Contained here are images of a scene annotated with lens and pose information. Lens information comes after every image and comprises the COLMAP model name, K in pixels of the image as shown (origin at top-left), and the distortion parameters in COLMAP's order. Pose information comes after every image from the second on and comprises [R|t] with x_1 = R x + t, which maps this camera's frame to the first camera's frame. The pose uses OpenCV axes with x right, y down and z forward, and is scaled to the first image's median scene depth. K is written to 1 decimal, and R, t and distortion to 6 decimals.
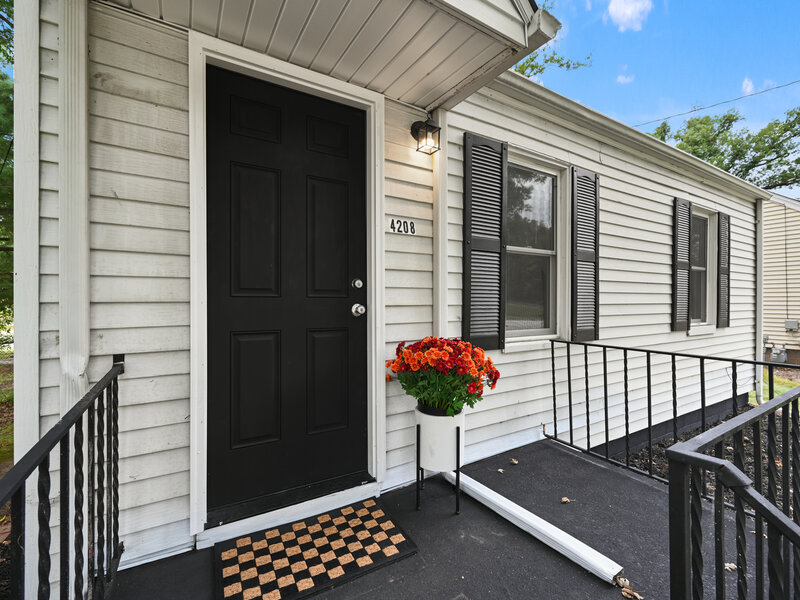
lens RADIAL K [[359.7, 0, 405.0], [0, 359.7, 302.3], [0, 0, 1]] dist [0.002711, 0.000222]
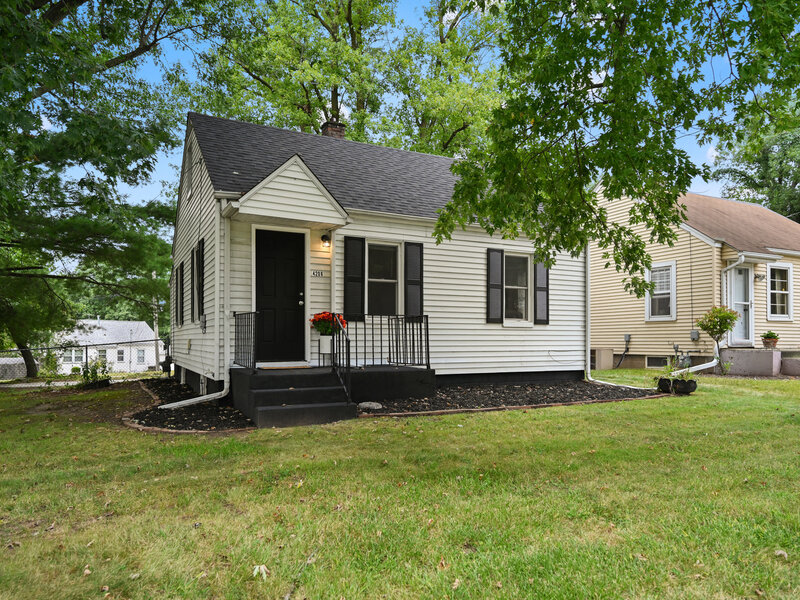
lens RADIAL K [[531.5, 0, 395.7], [0, 531.5, 337.3], [0, 0, 1]] dist [0.003540, 0.000556]
pose [[0.996023, -0.001302, -0.089083, 0.948941], [0.000407, 0.999949, -0.010066, 0.321435], [0.089091, 0.009990, 0.995973, -3.011250]]
